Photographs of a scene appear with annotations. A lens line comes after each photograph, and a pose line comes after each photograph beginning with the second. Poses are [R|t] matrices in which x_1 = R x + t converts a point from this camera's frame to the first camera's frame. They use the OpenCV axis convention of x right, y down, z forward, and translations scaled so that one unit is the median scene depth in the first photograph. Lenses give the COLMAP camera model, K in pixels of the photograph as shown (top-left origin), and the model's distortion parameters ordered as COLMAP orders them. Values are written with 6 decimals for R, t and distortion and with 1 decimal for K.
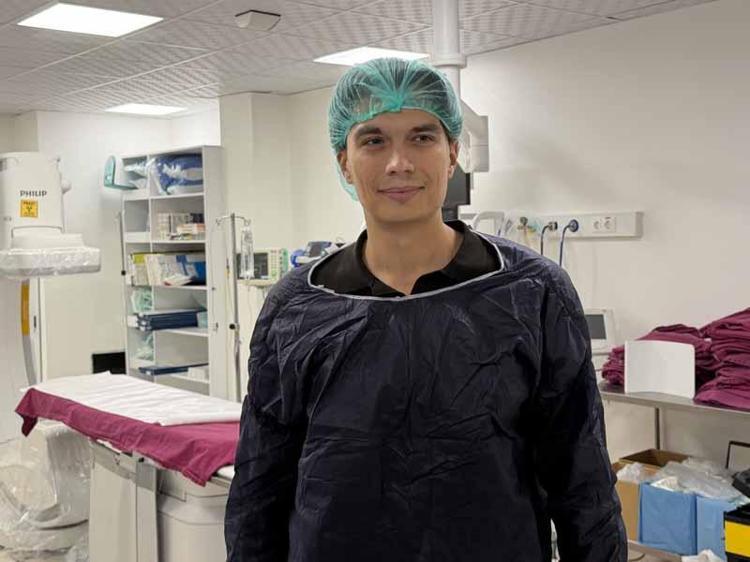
lens RADIAL K [[975.0, 0, 374.9], [0, 975.0, 275.8], [0, 0, 1]] dist [0.199128, 0.000000]
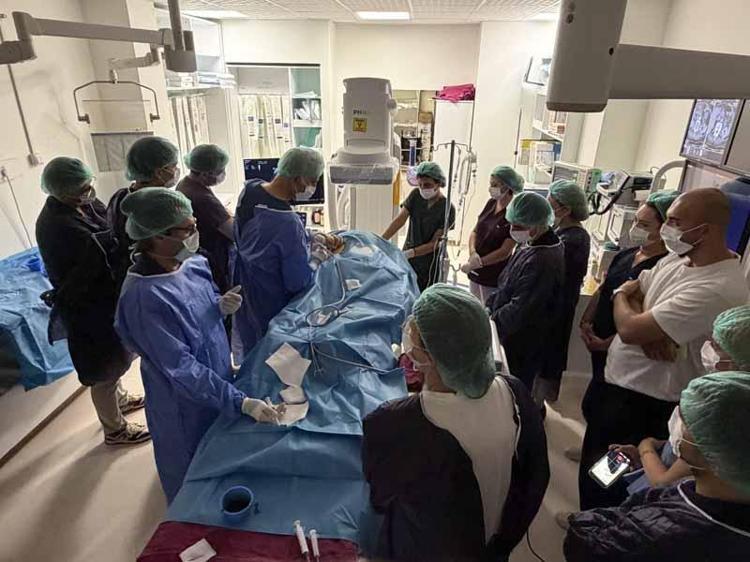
lens RADIAL K [[479.7, 0, 374.5], [0, 479.7, 286.4], [0, 0, 1]] dist [0.004669, -0.003632]
pose [[0.706097, 0.317611, -0.632890, 0.120334], [-0.061720, 0.917970, 0.391818, -0.114404], [0.705420, -0.237600, 0.667779, 0.525272]]
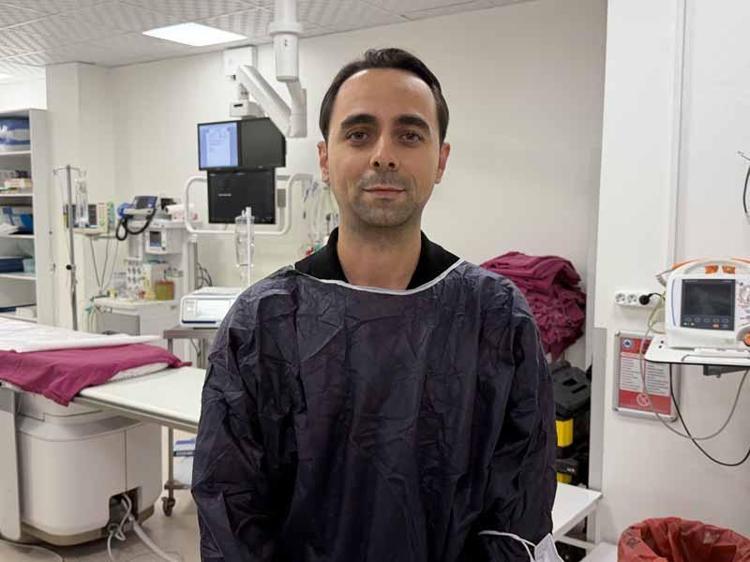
lens RADIAL K [[745.5, 0, 371.1], [0, 745.5, 293.2], [0, 0, 1]] dist [0.008618, 0.000000]
pose [[0.960071, 0.002171, 0.279749, -0.052465], [-0.020141, 0.997911, 0.061377, 0.021607], [-0.279031, -0.064560, 0.958109, 0.089441]]
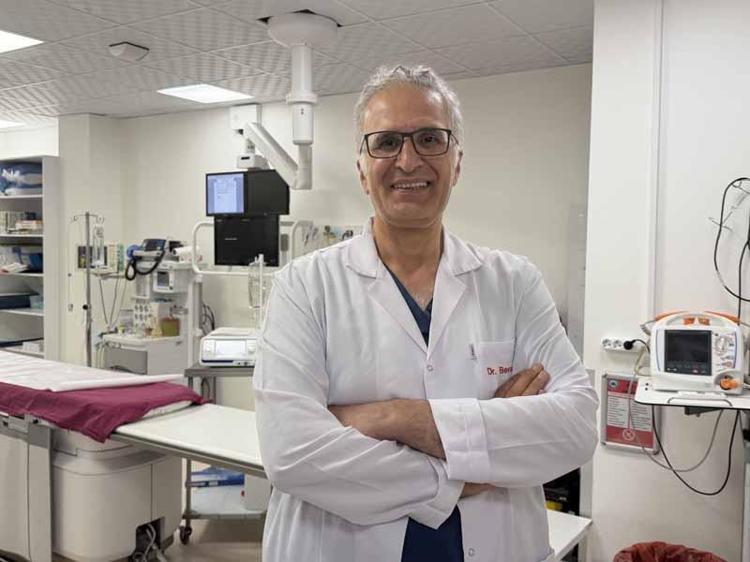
lens RADIAL K [[714.4, 0, 369.7], [0, 714.4, 279.6], [0, 0, 1]] dist [0.012890, 0.000000]
pose [[0.948597, 0.021264, 0.315773, -0.091862], [-0.023598, 0.999715, 0.003571, 0.007029], [-0.315607, -0.010840, 0.948828, 0.067305]]
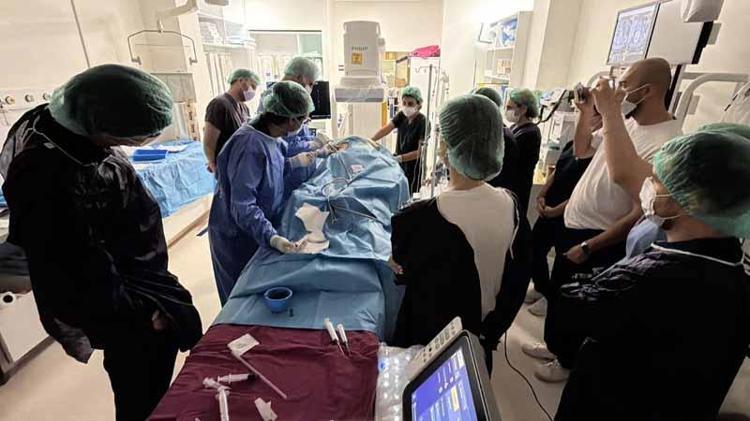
lens RADIAL K [[365.3, 0, 375.6], [0, 365.3, 213.8], [0, 0, 1]] dist [0.000019, 0.000089]
pose [[0.737639, 0.283347, -0.612866, 0.115846], [-0.053690, 0.929426, 0.365082, -0.048414], [0.673058, -0.236394, 0.700793, 0.511943]]
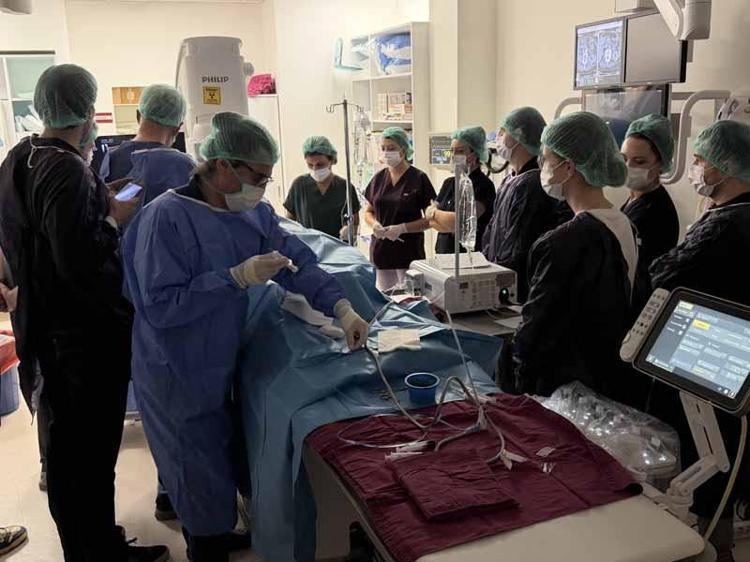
lens RADIAL K [[745.5, 0, 395.7], [0, 745.5, 310.2], [0, 0, 1]] dist [0.008618, 0.000000]
pose [[0.958823, 0.066120, -0.276200, 0.047958], [-0.001327, 0.973554, 0.228455, -0.027646], [0.284001, -0.218681, 0.933553, 0.294973]]
